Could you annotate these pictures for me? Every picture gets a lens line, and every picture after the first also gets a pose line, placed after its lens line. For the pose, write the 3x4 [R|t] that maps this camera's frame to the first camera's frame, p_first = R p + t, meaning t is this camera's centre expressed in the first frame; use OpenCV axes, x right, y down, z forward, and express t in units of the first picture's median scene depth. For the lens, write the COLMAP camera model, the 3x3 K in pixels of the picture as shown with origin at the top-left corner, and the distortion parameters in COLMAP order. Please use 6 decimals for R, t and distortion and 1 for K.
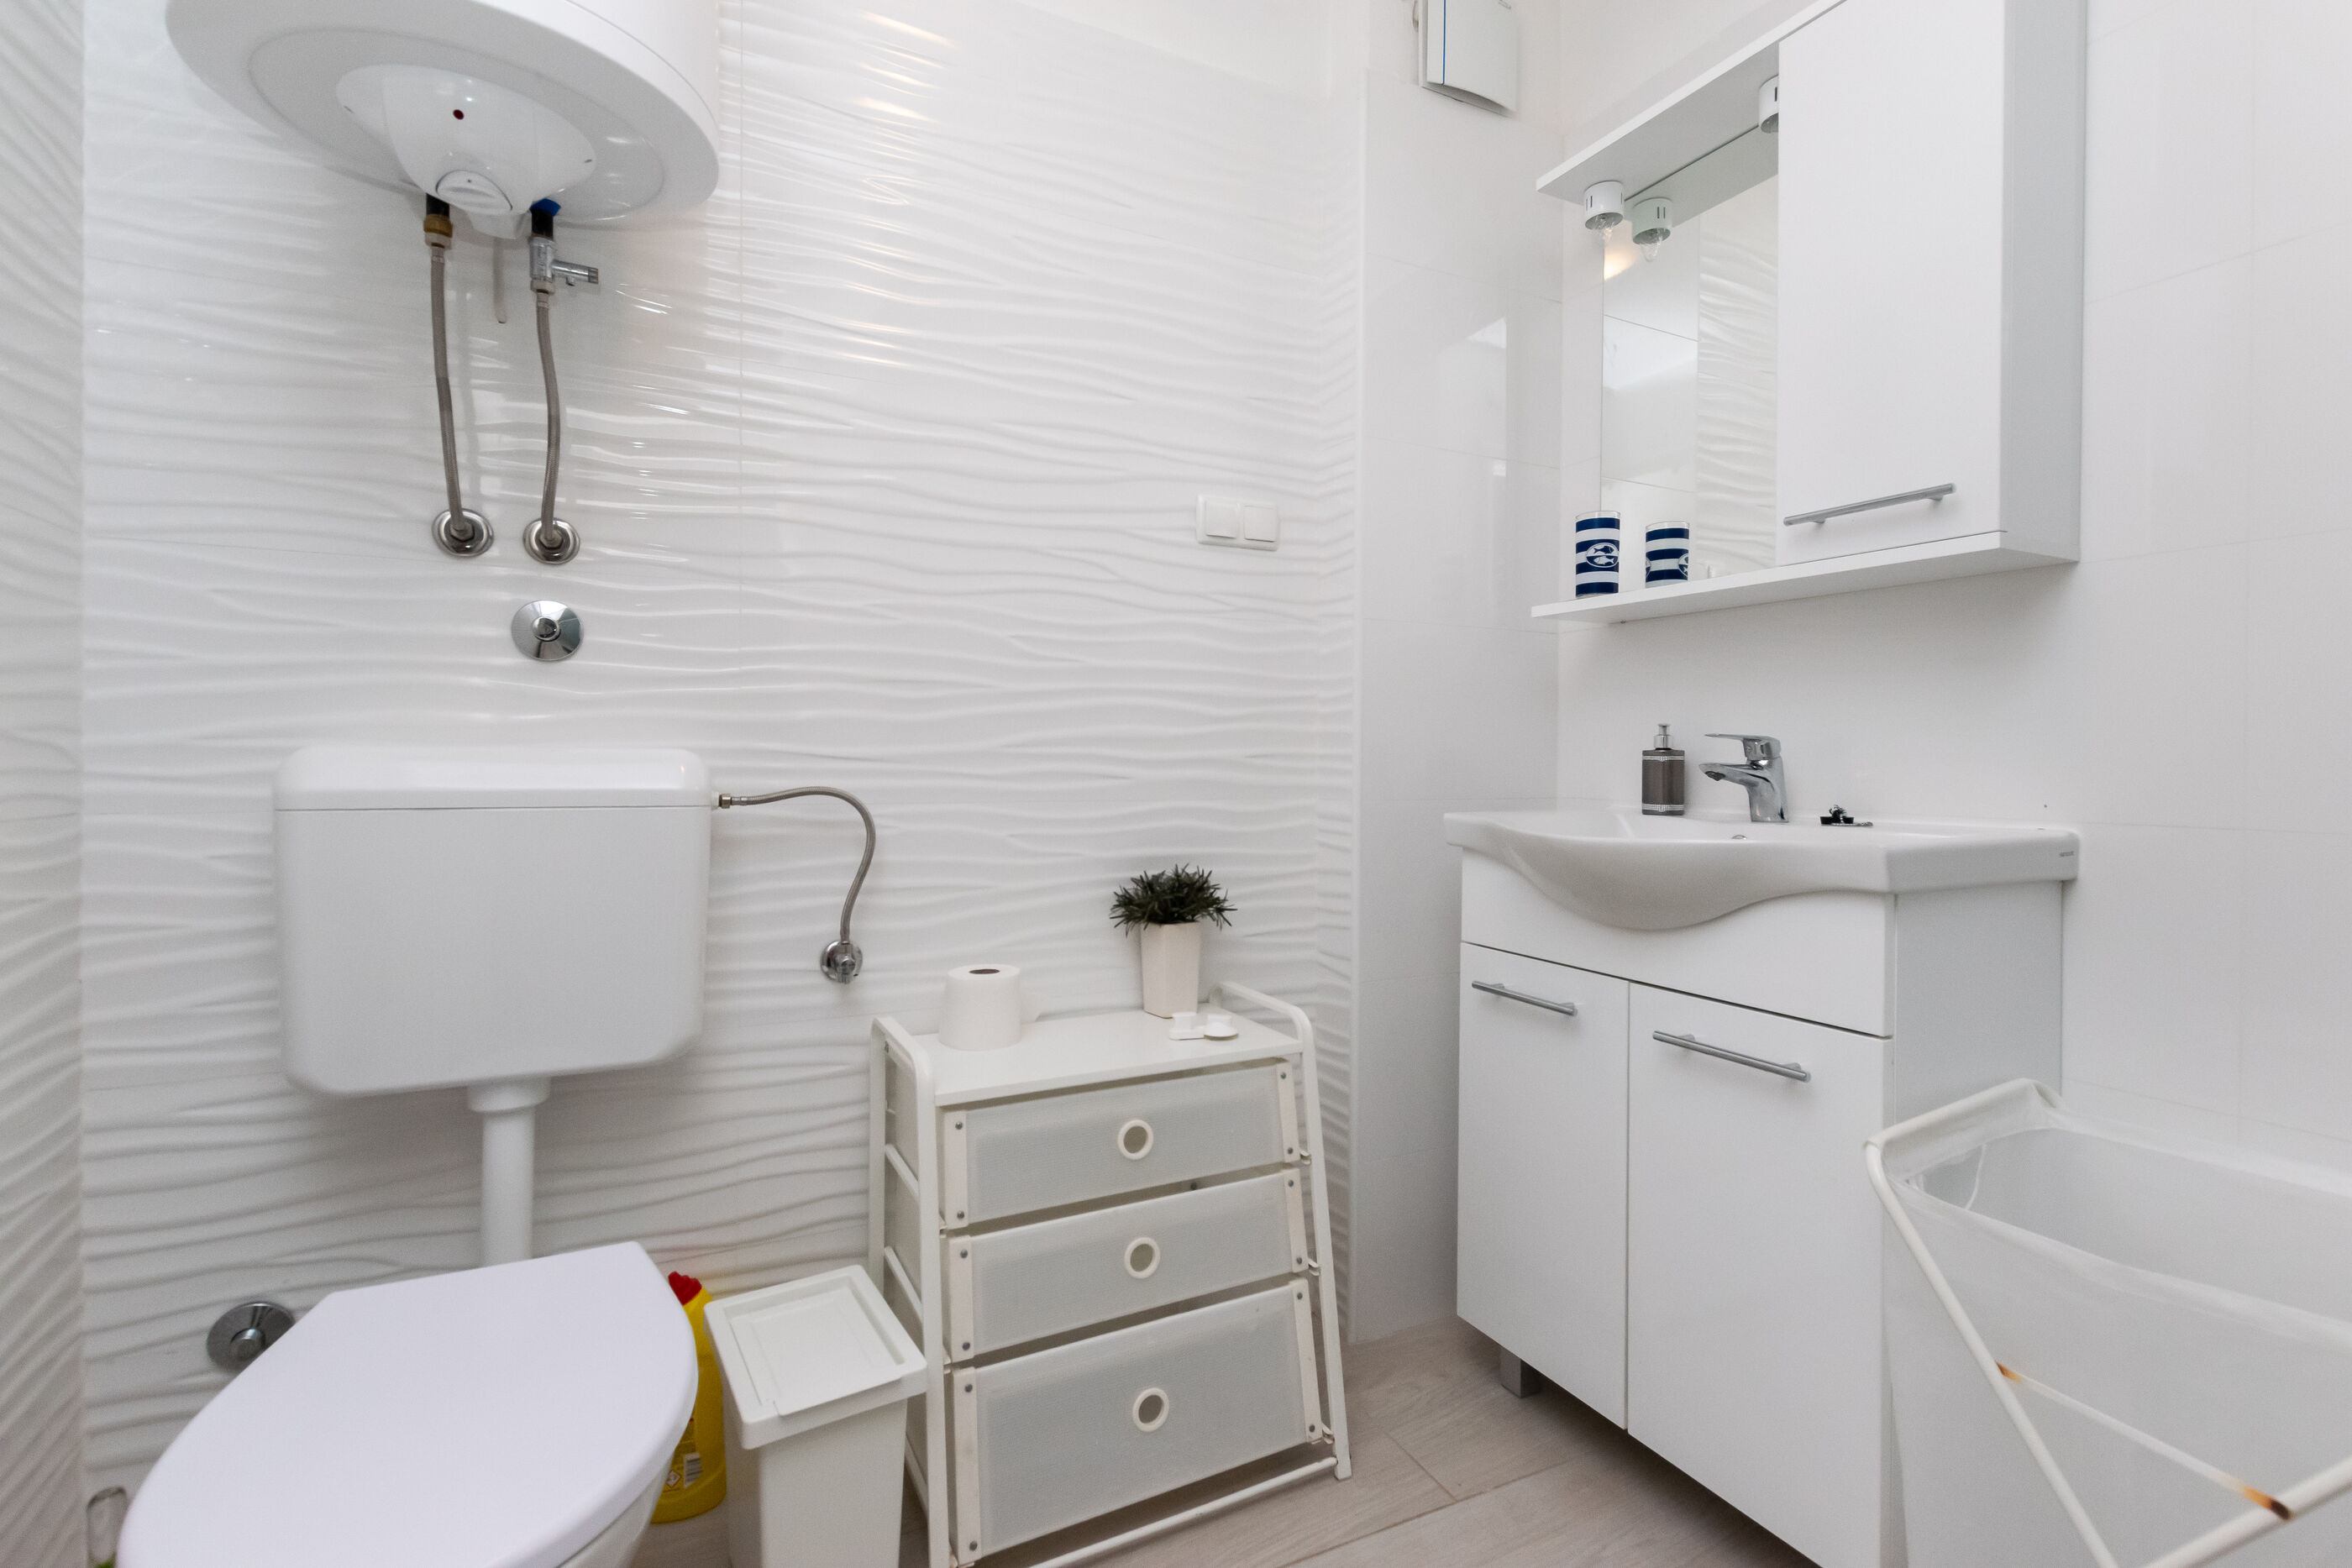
lens RADIAL K [[1023.8, 0, 1170.0], [0, 1023.8, 771.4], [0, 0, 1]] dist [0.000864, -0.000715]
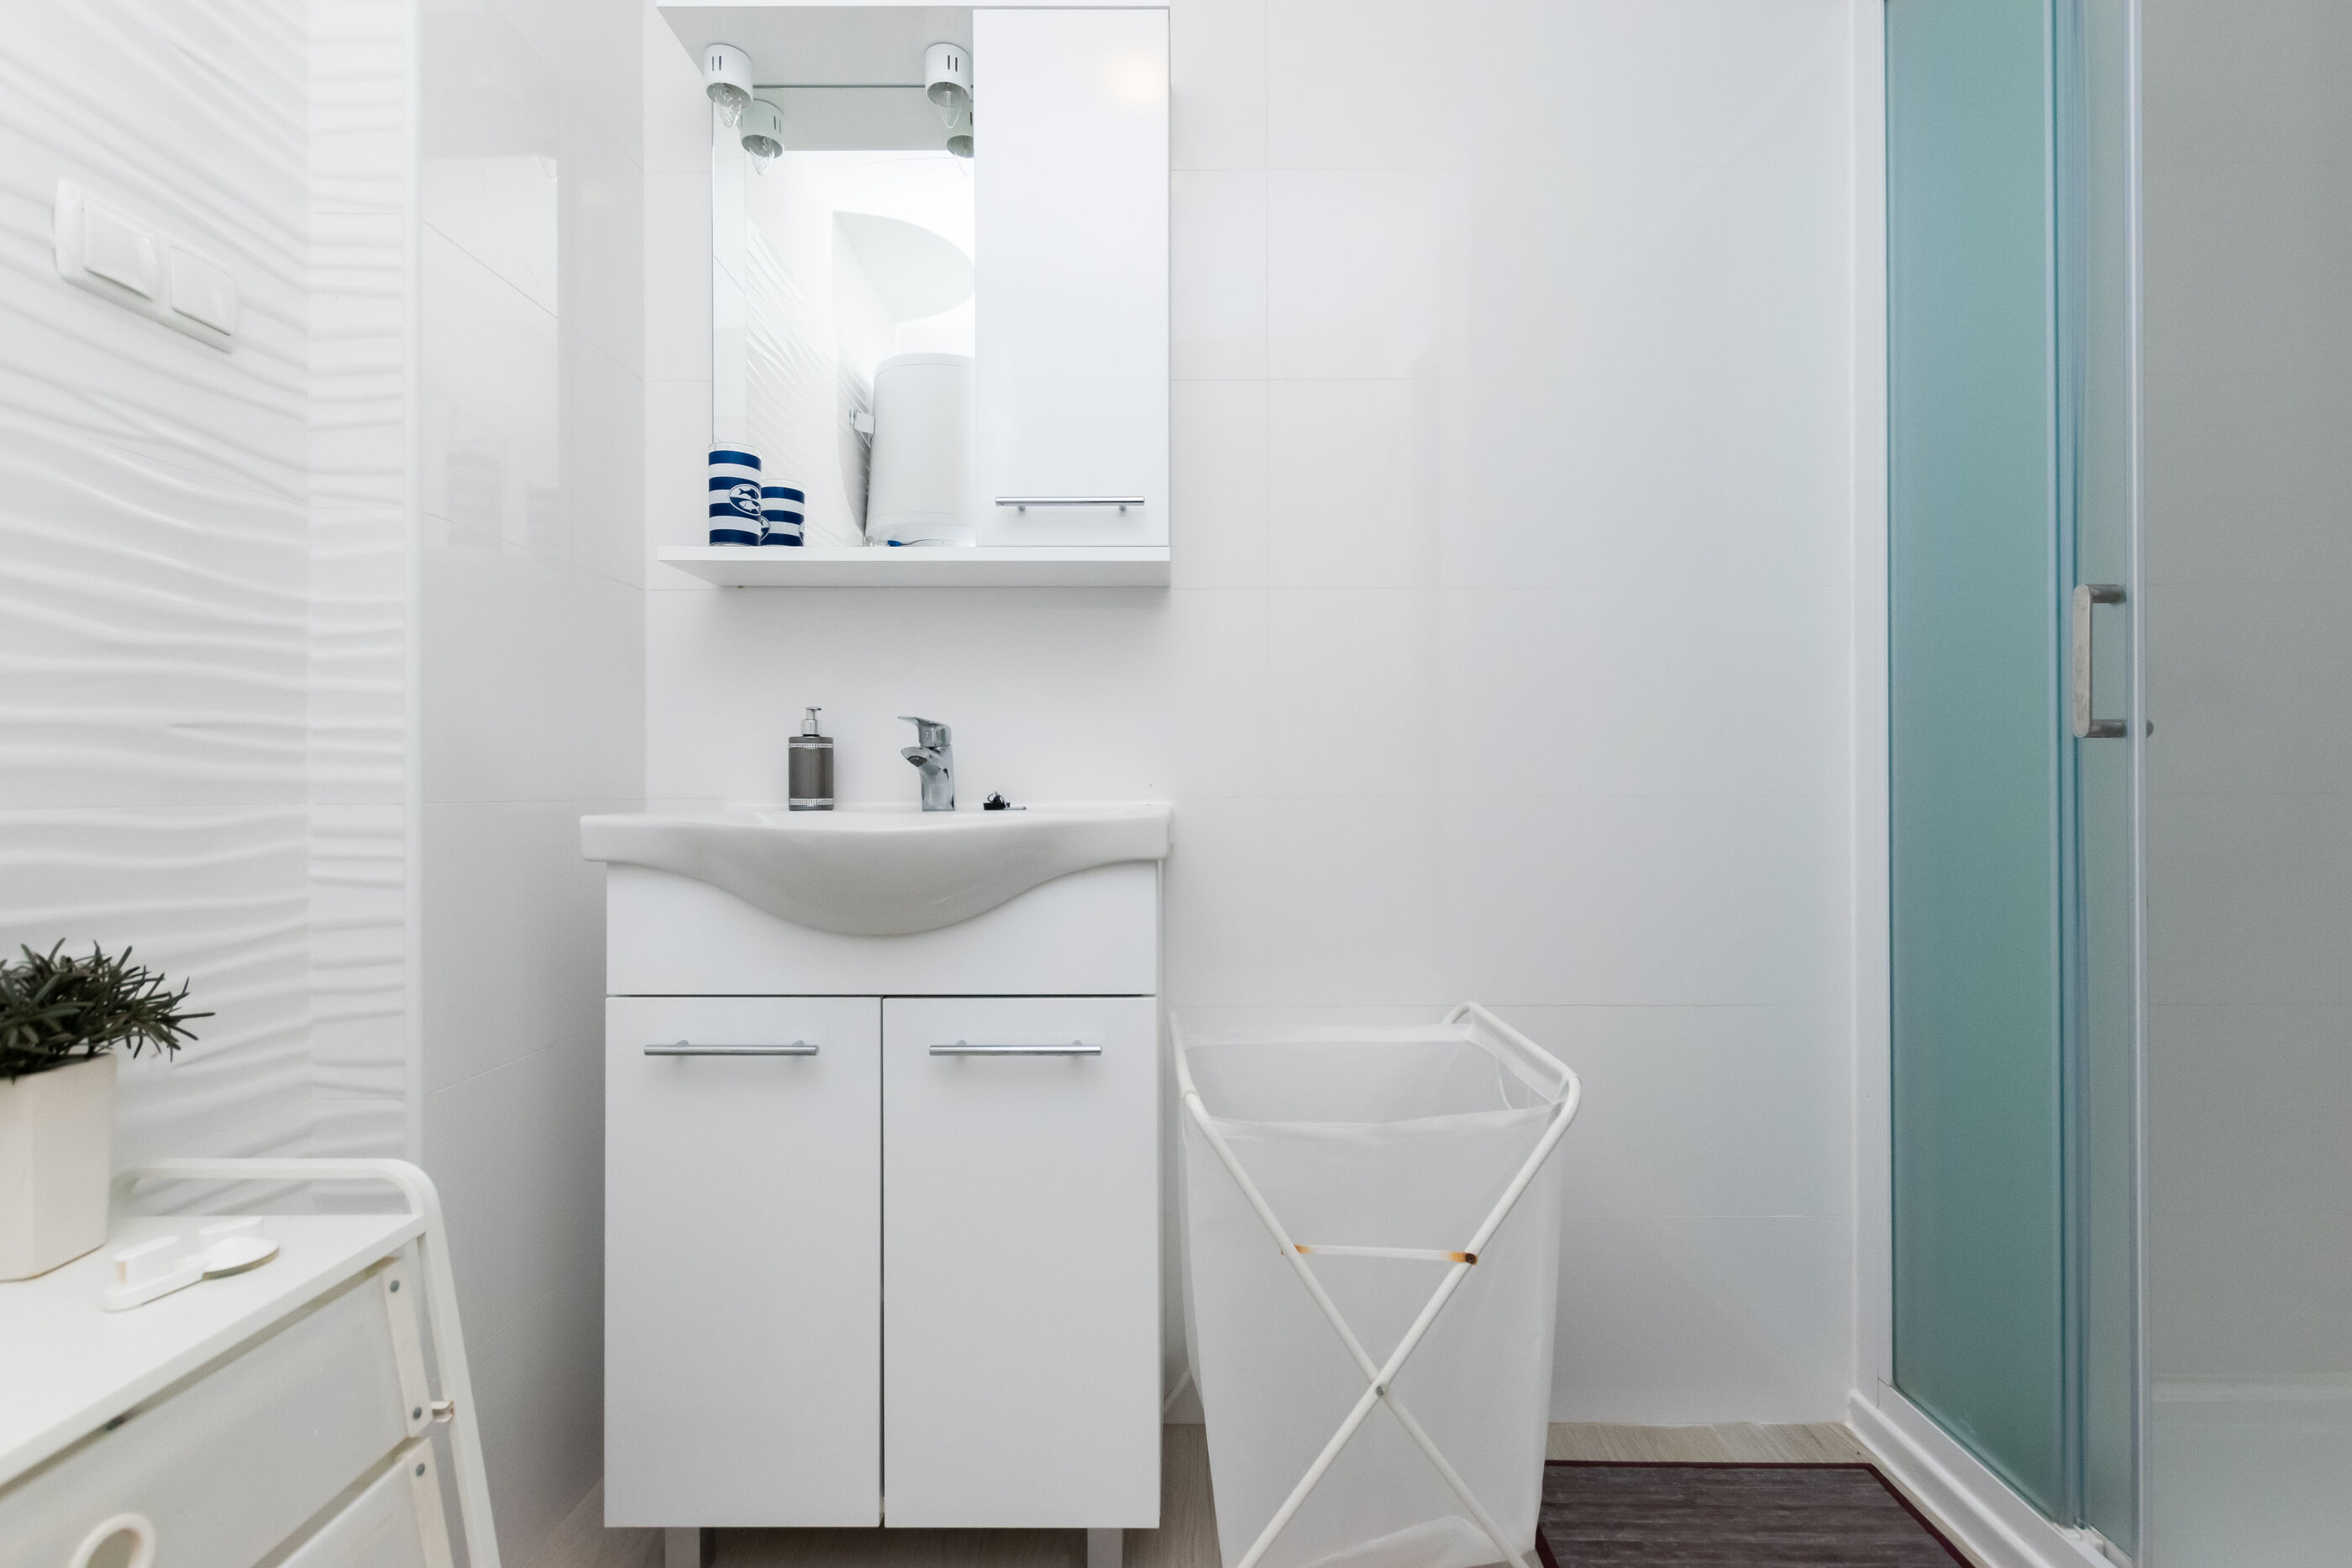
lens RADIAL K [[1060.6, 0, 1176.0], [0, 1060.6, 784.0], [0, 0, 1]] dist [0.007478, -0.000051]
pose [[0.459325, -0.005789, 0.888249, -0.185083], [0.017224, 0.999849, -0.002390, 0.027383], [-0.888101, 0.016397, 0.459355, 0.305866]]
